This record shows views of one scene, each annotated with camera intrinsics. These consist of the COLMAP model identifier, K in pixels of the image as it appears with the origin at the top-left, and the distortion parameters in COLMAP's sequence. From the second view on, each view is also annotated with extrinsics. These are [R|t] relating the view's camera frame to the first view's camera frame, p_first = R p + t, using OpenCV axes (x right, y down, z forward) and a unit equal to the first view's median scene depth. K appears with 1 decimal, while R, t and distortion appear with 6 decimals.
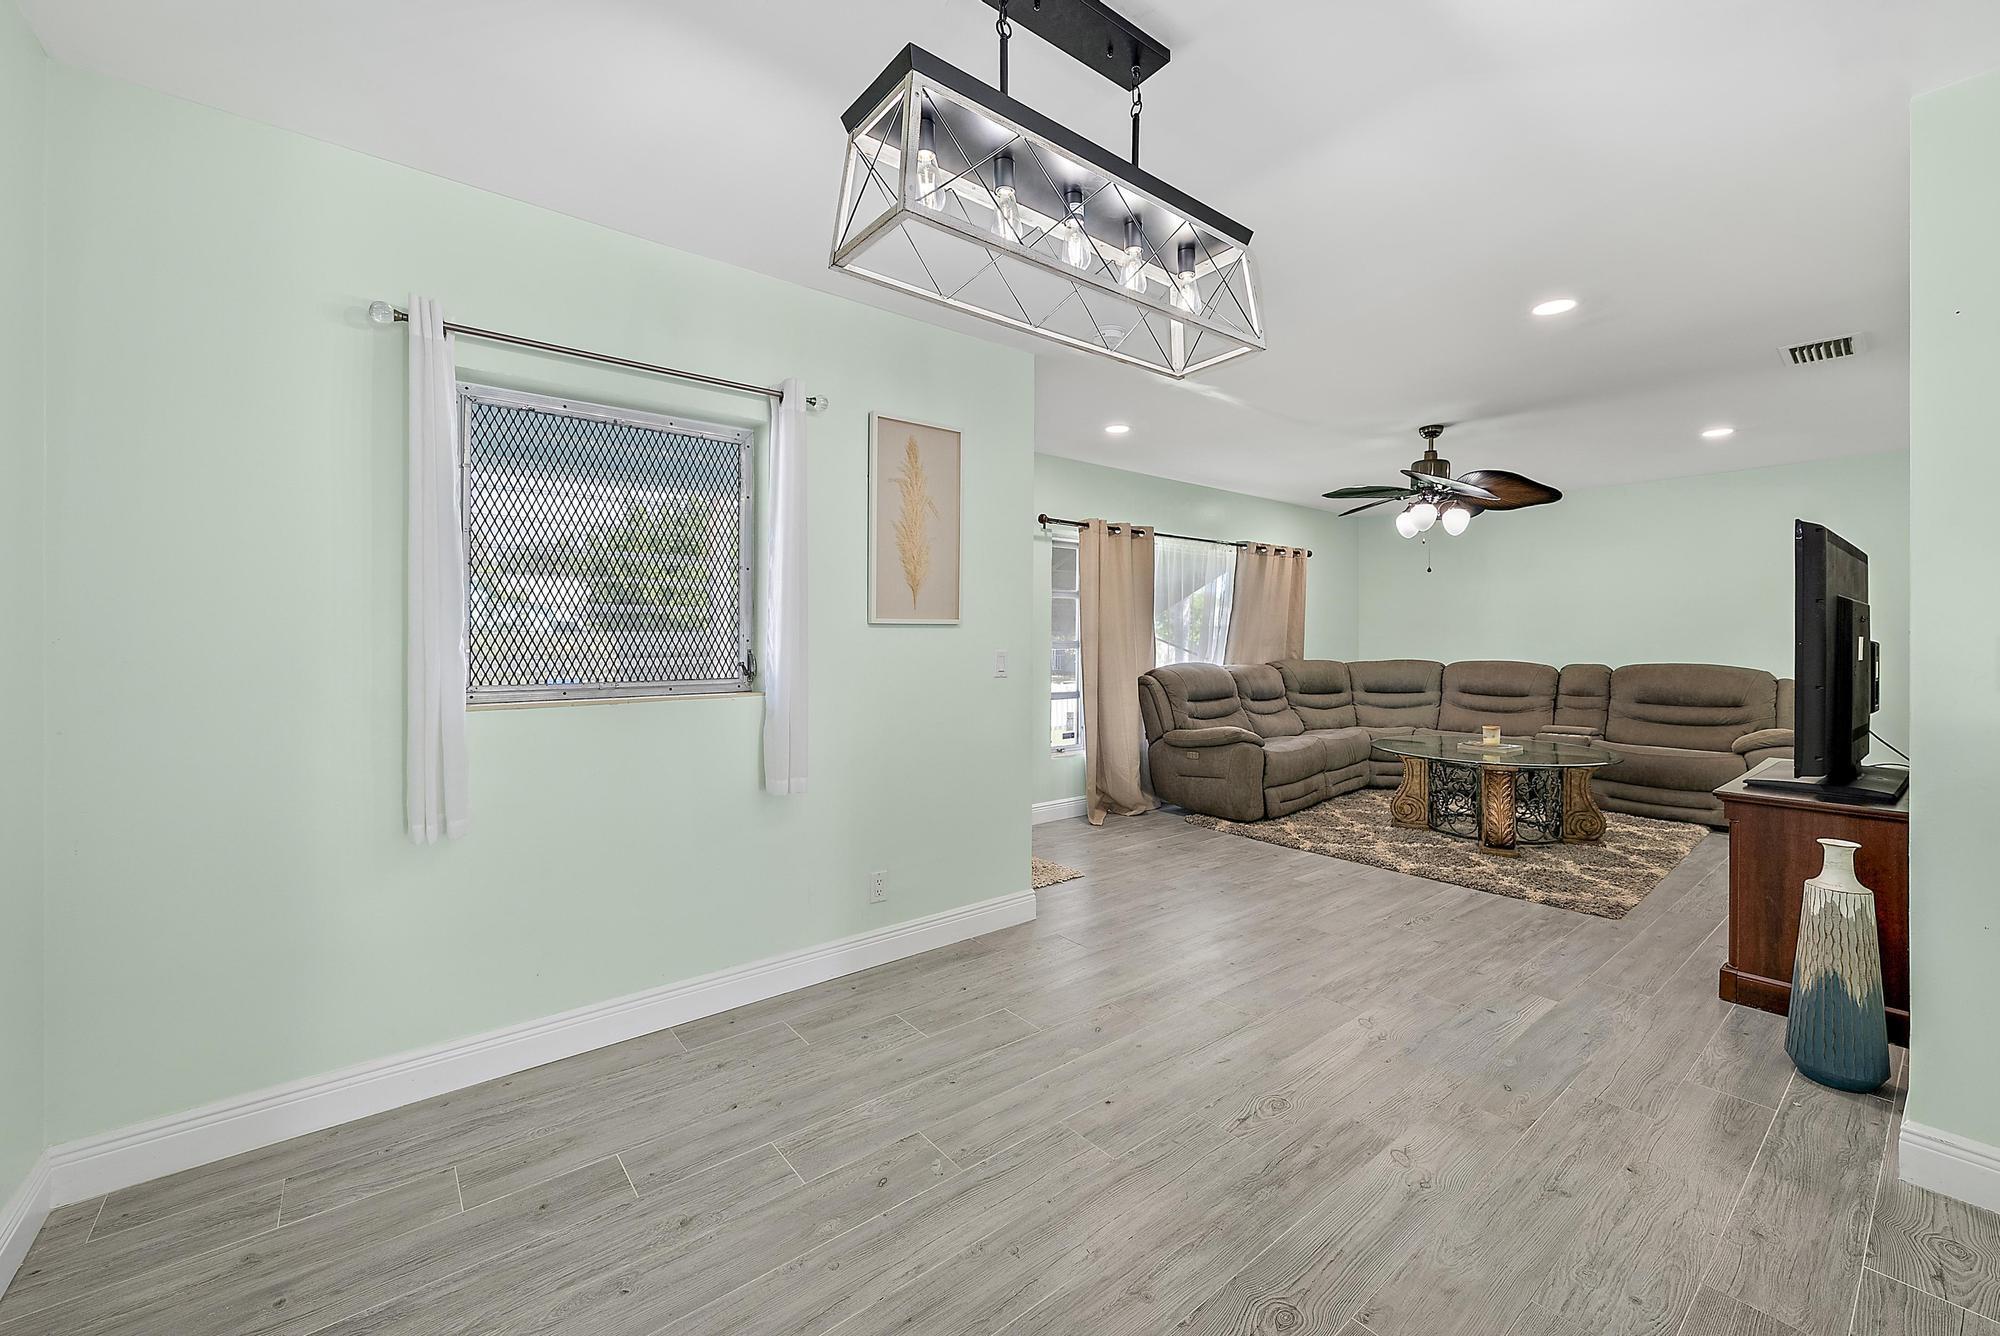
lens RADIAL K [[798.9, 0, 1010.1], [0, 798.9, 646.7], [0, 0, 1]] dist [-0.001097, -0.000281]
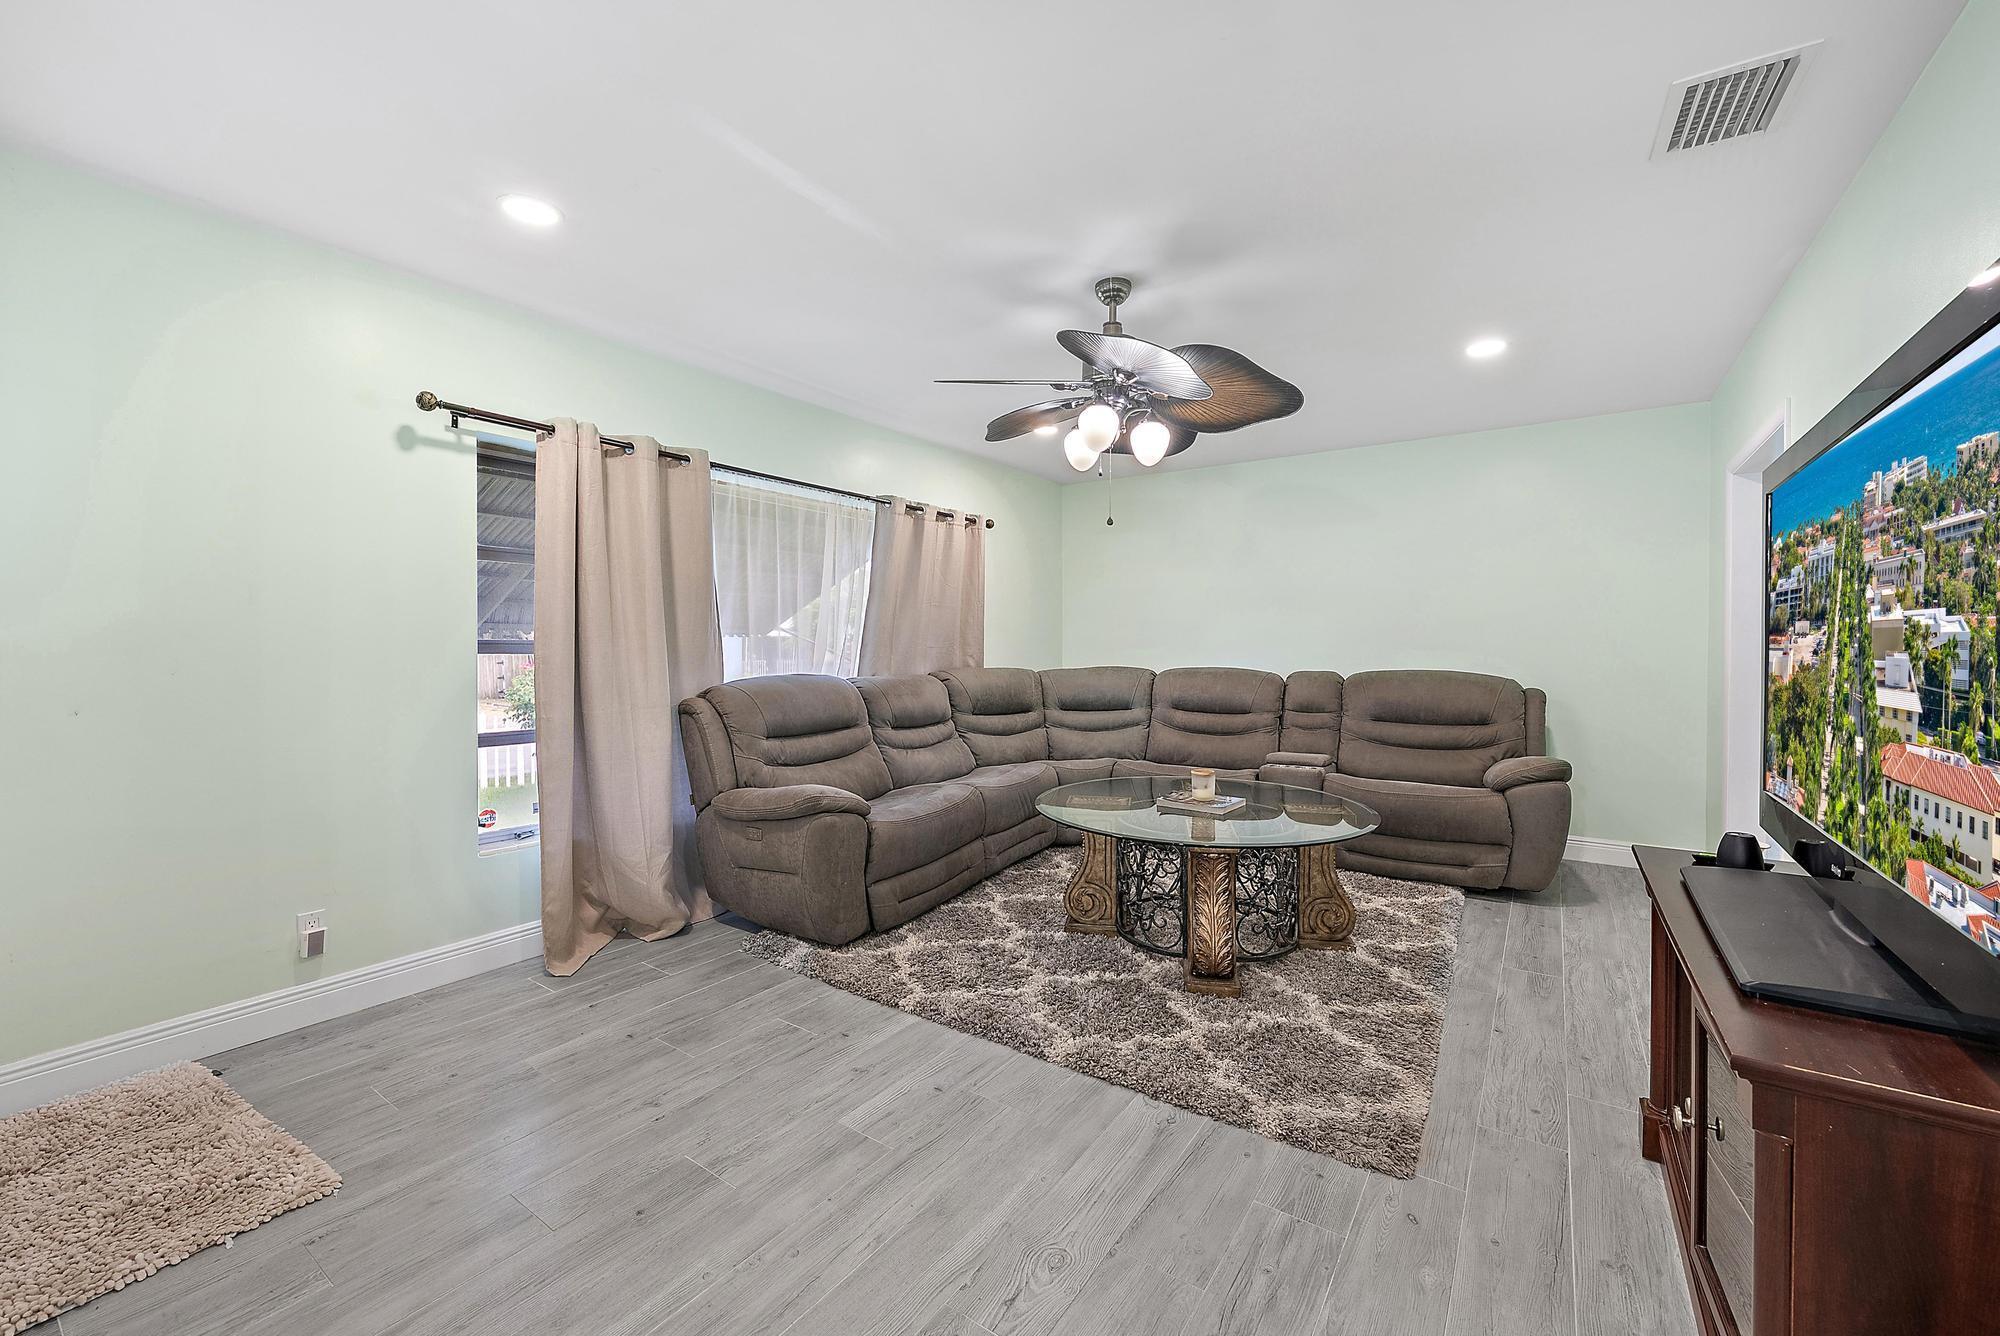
lens RADIAL K [[785.9, 0, 1003.3], [0, 785.9, 663.9], [0, 0, 1]] dist [-0.002013, -0.000172]
pose [[0.961936, -0.006643, 0.273195, 0.241469], [0.001955, 0.999846, 0.017429, 0.000710], [-0.273268, -0.016232, 0.961801, 0.382308]]
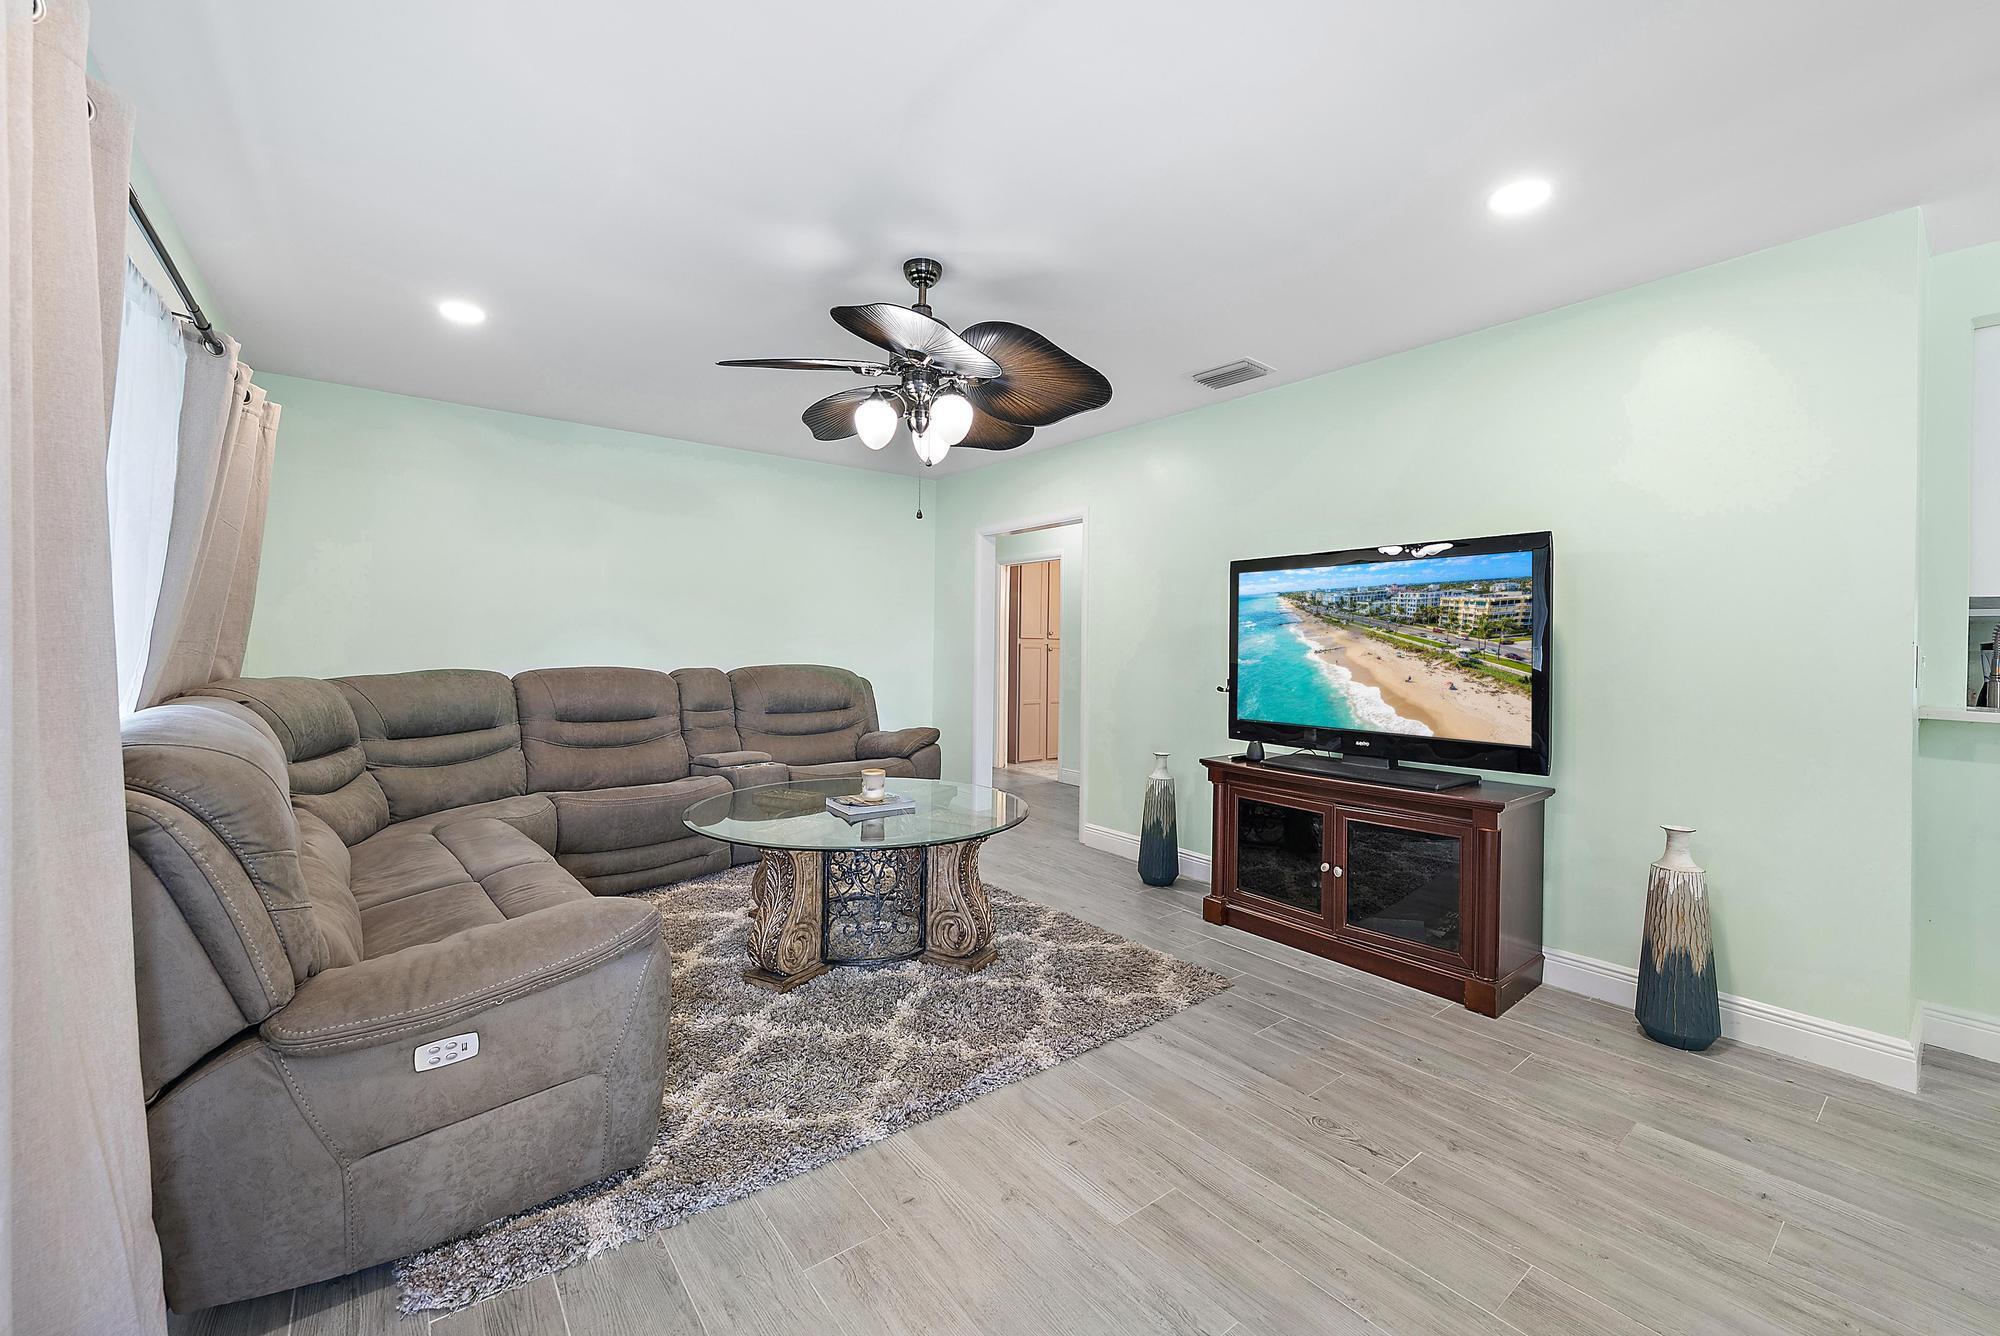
lens RADIAL K [[798.9, 0, 1010.1], [0, 798.9, 646.7], [0, 0, 1]] dist [-0.001097, -0.000281]
pose [[0.017488, -0.002271, 0.999844, -0.036983], [-0.003577, 0.999991, 0.002334, -0.001689], [-0.999841, -0.003617, 0.017480, 0.783803]]
